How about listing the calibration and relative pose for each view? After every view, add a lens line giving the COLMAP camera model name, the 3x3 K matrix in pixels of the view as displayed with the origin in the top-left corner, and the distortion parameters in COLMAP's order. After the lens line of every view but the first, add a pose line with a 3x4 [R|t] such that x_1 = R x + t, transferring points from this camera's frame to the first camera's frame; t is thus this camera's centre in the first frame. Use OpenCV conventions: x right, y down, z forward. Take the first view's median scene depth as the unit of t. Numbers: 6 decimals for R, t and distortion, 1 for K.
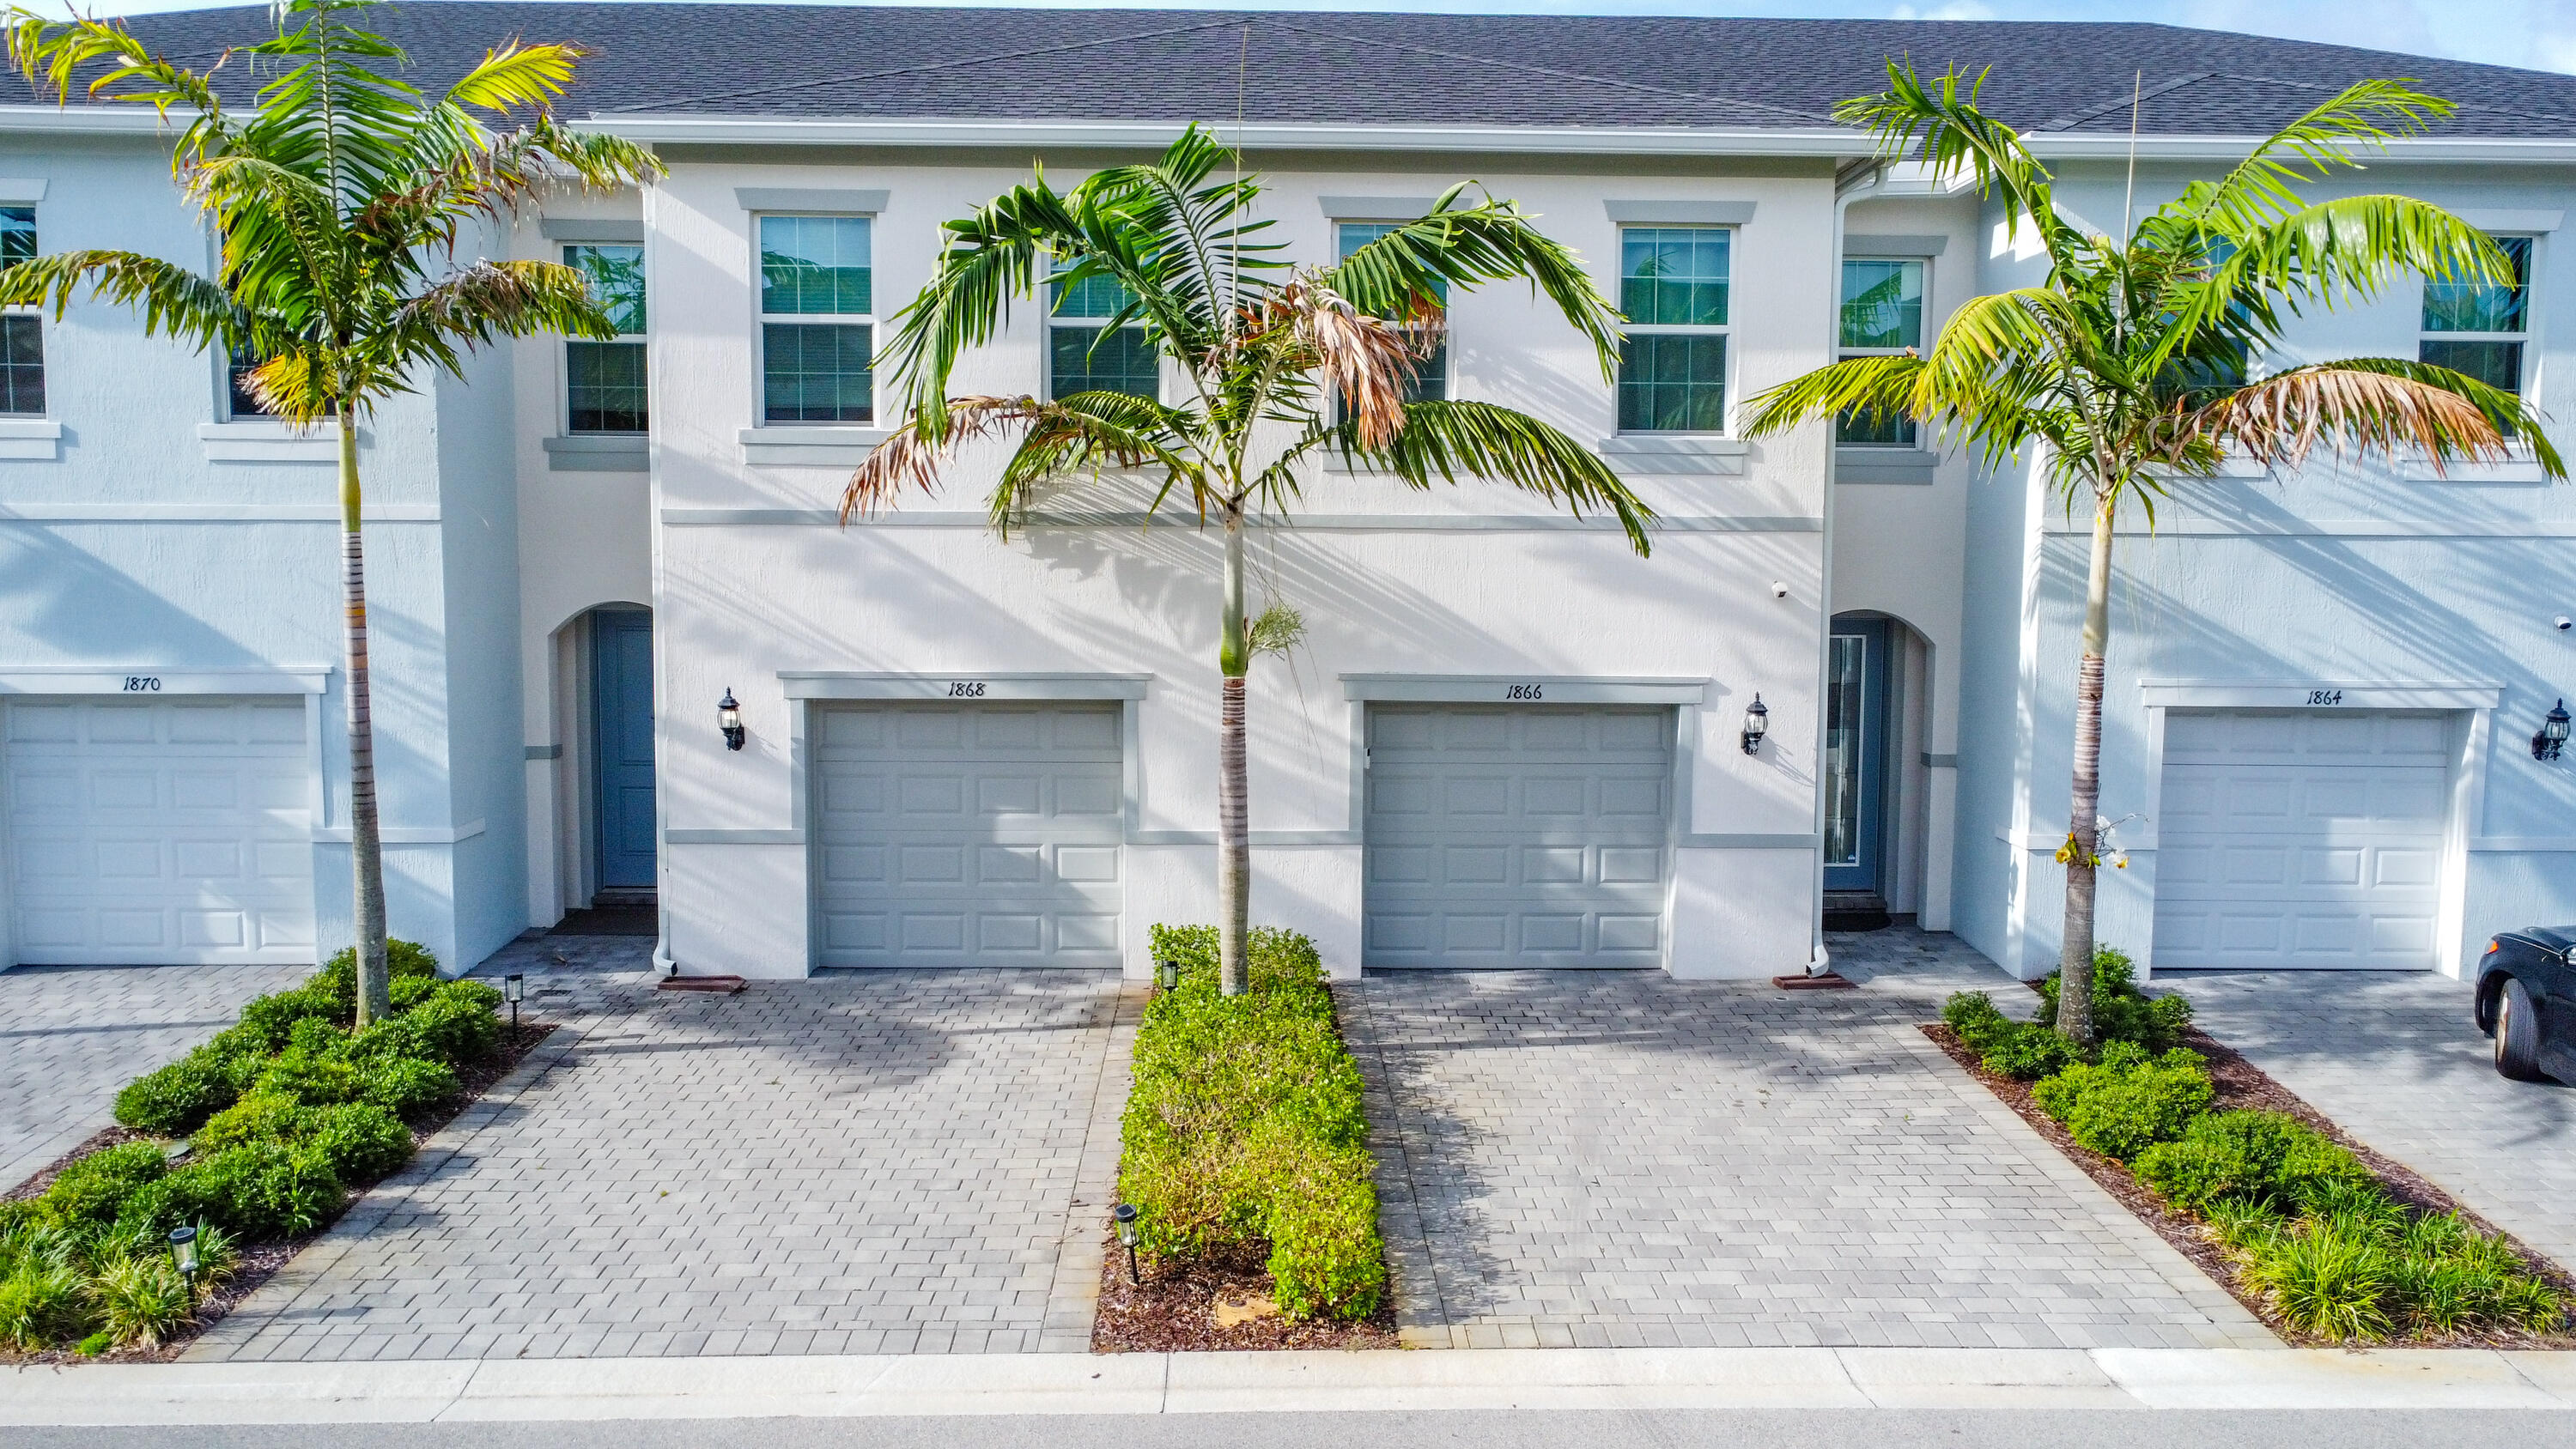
lens RADIAL K [[1939.3, 0, 1286.9], [0, 1939.3, 721.4], [0, 0, 1]] dist [0.001984, -0.004885]
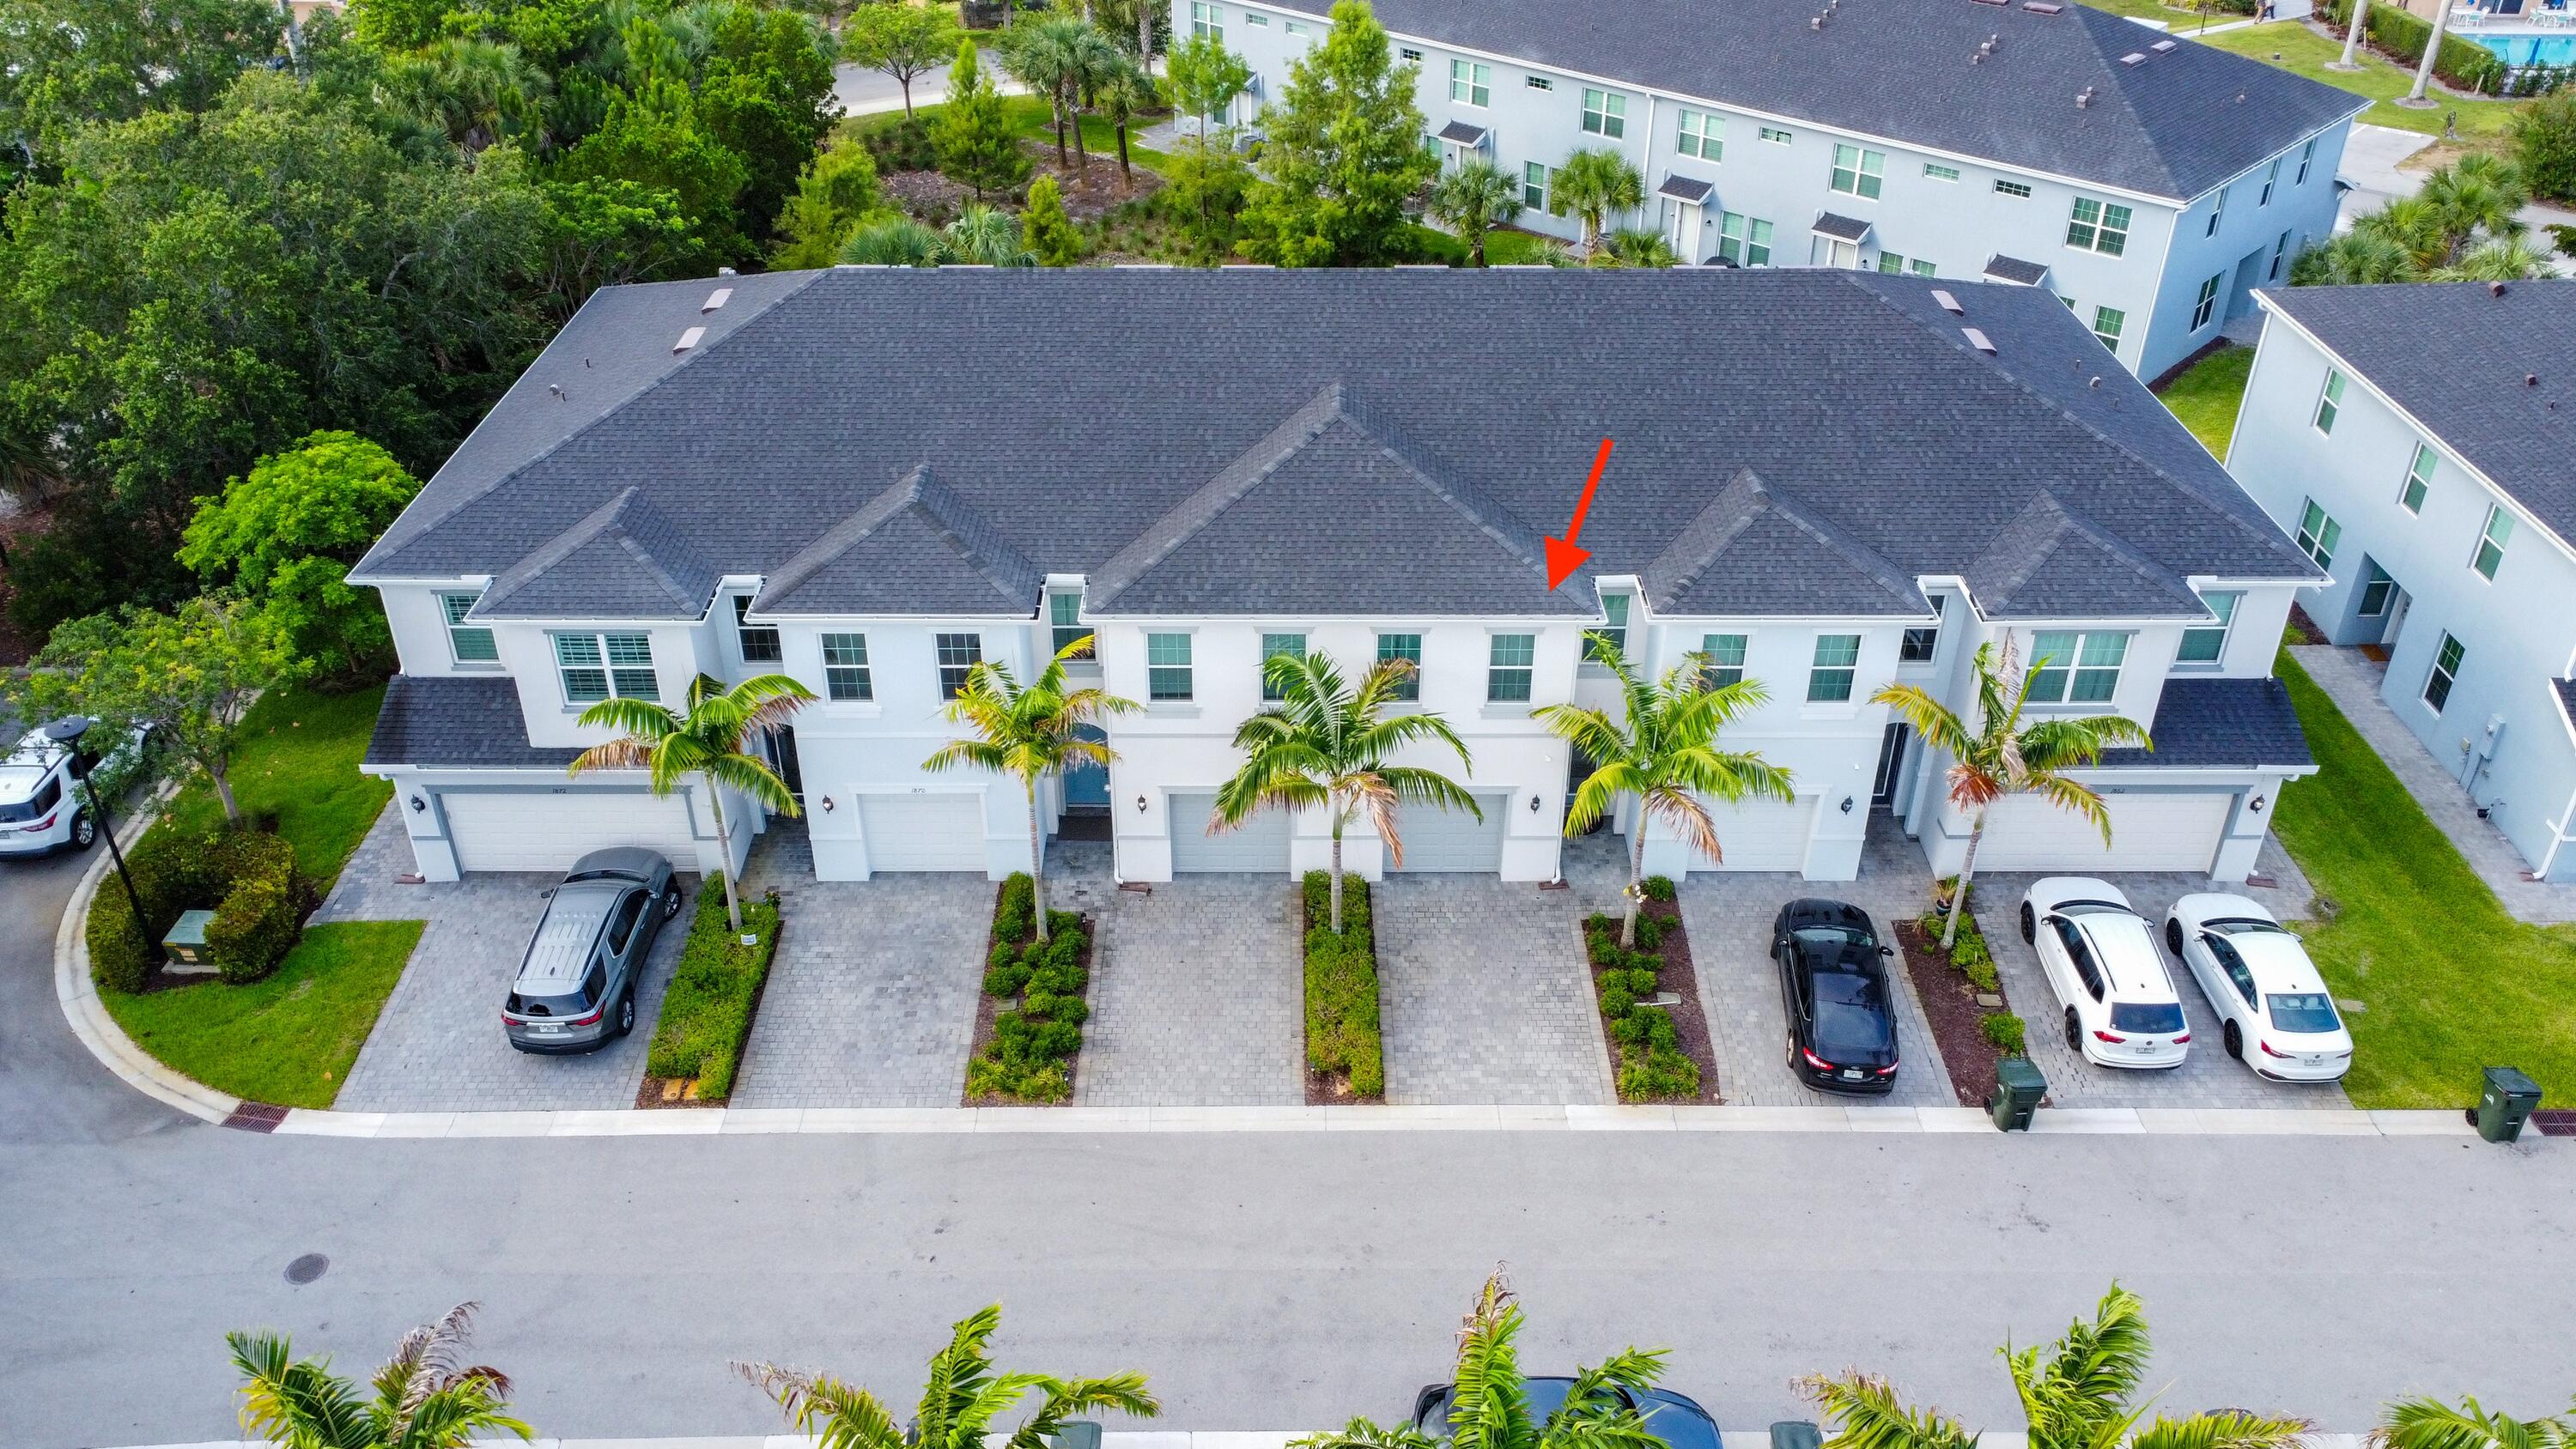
lens RADIAL K [[1939.3, 0, 1285.0], [0, 1939.3, 729.4], [0, 0, 1]] dist [0.001984, -0.004885]
pose [[0.999746, 0.006668, -0.021508, -0.046108], [0.003919, 0.889046, 0.457800, -1.547183], [0.022175, -0.457768, 0.888795, -1.535491]]
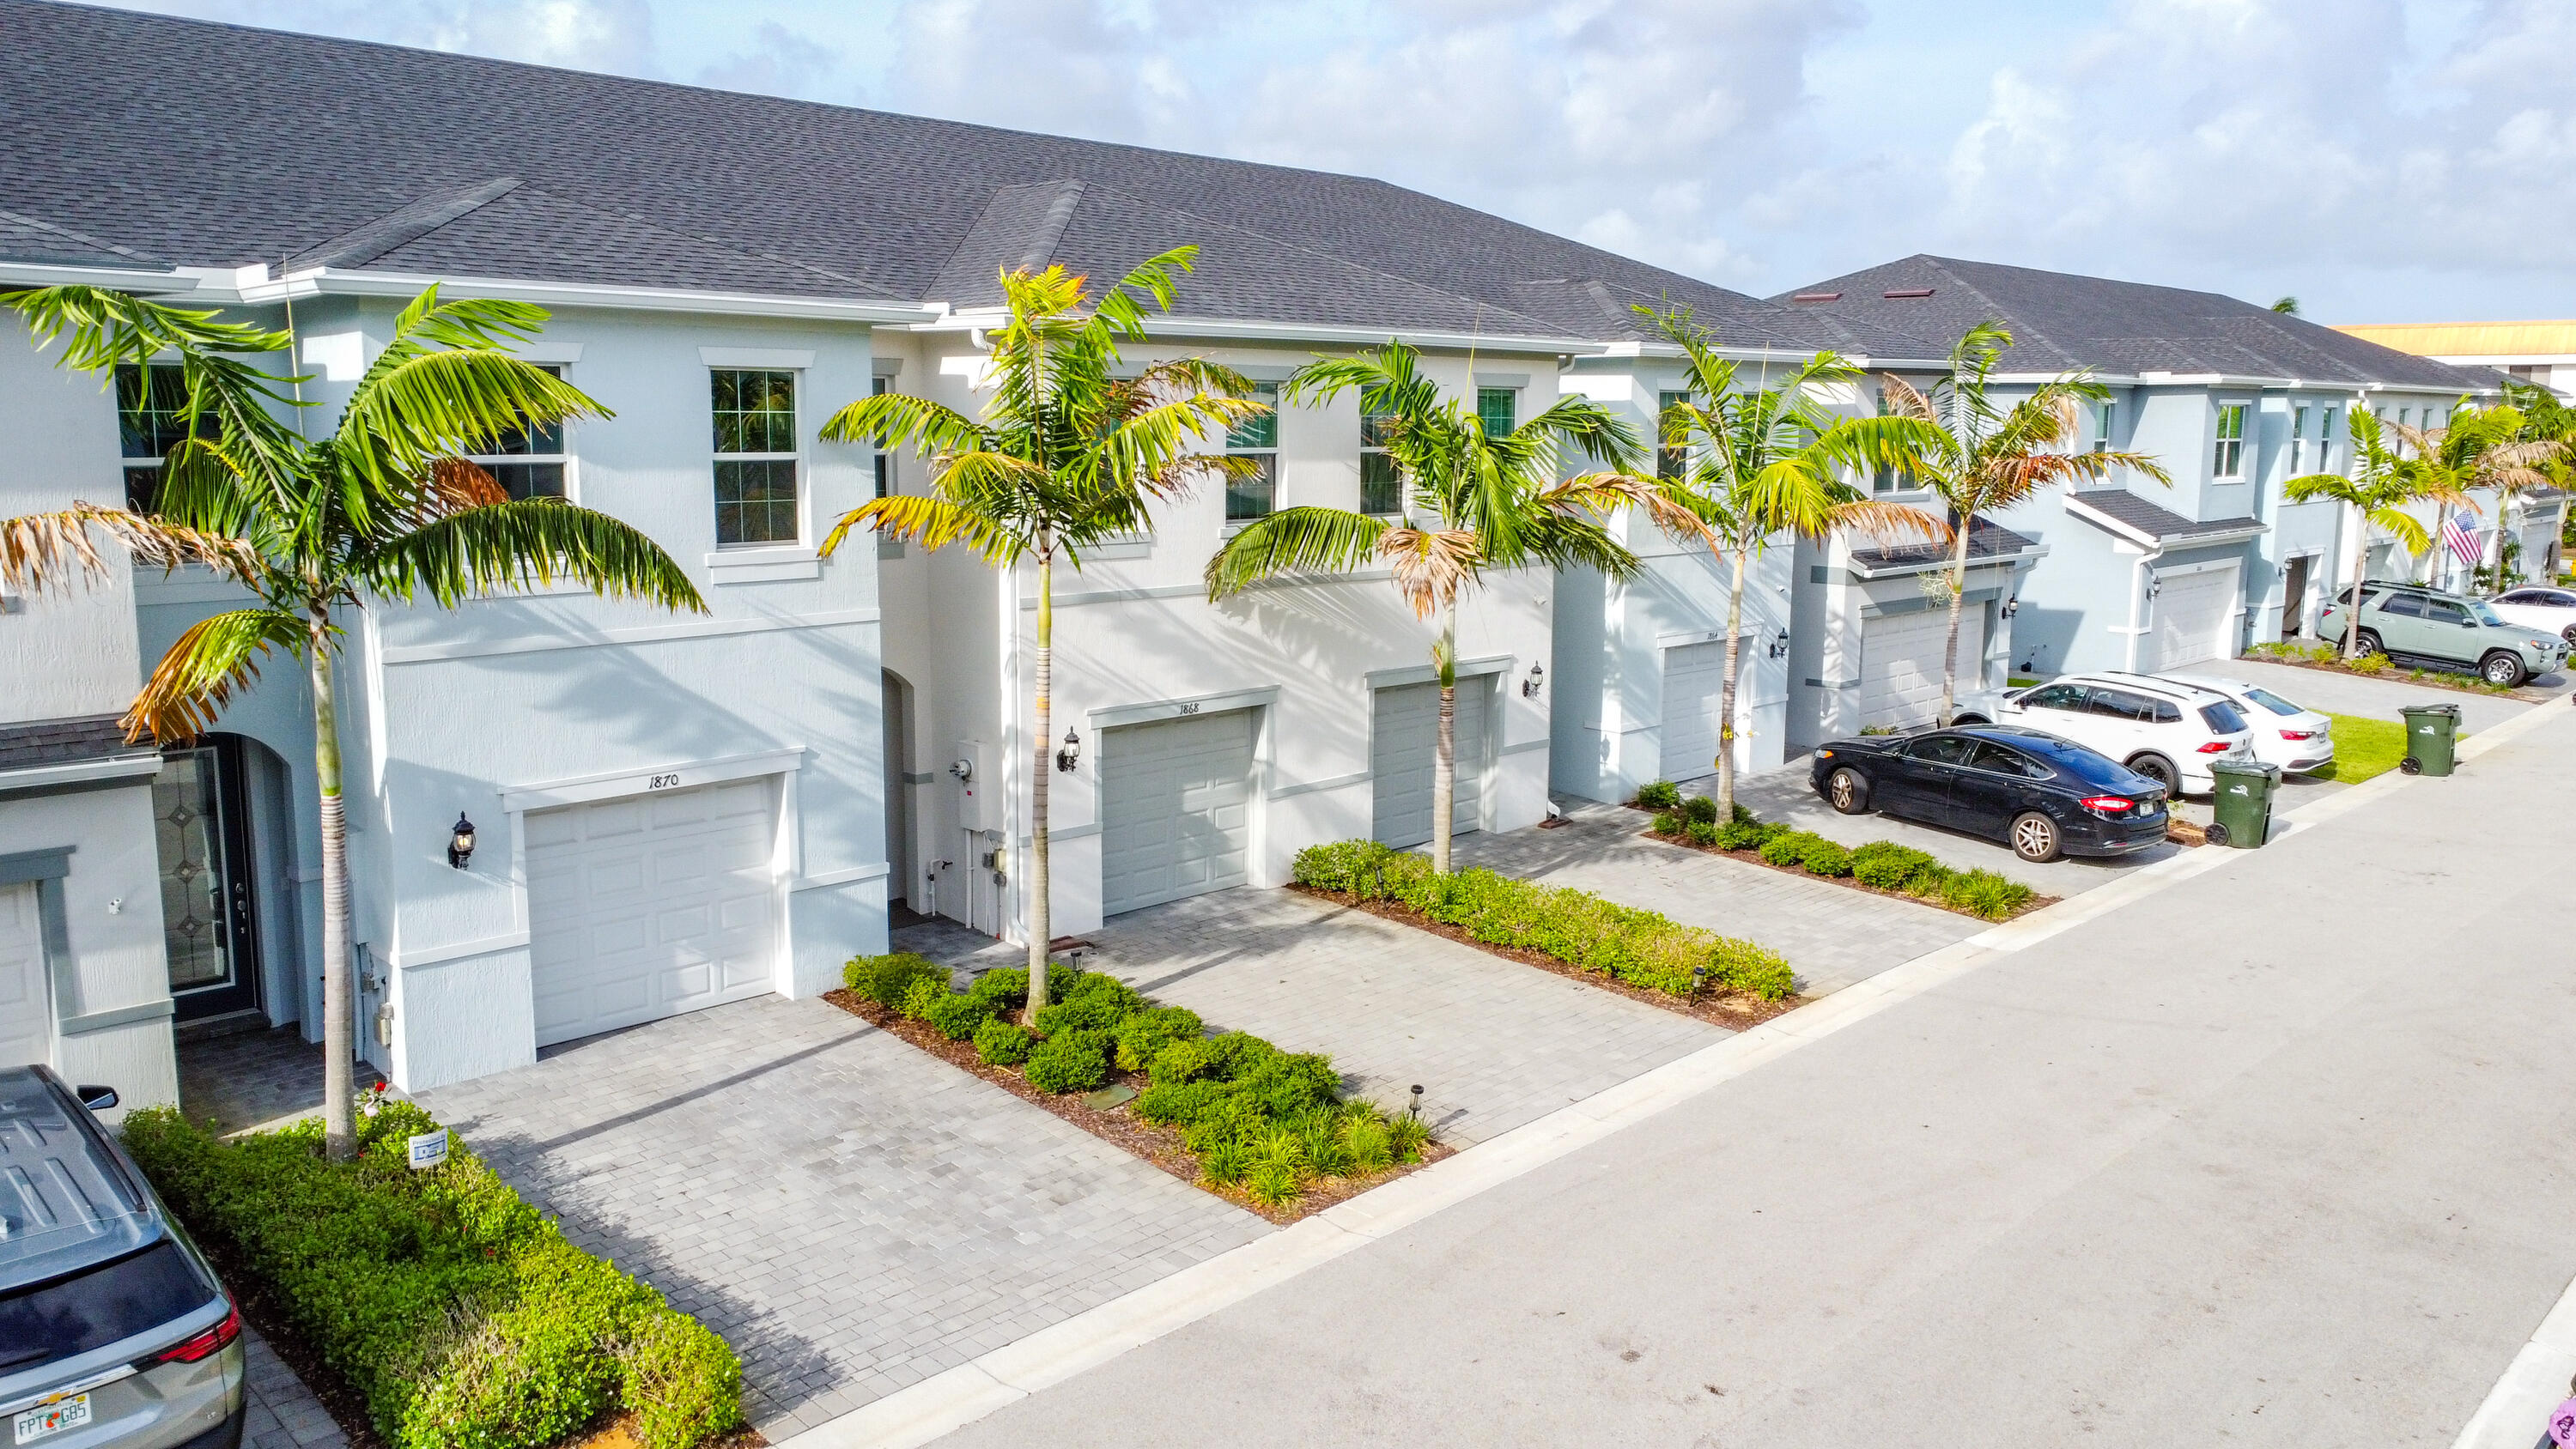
lens RADIAL K [[1939.3, 0, 1287.3], [0, 1939.3, 717.1], [0, 0, 1]] dist [0.001984, -0.004885]
pose [[0.718064, -0.111569, 0.686976, -1.333265], [0.064778, 0.993496, 0.093640, -0.169289], [-0.692956, -0.022739, 0.720621, -0.105286]]
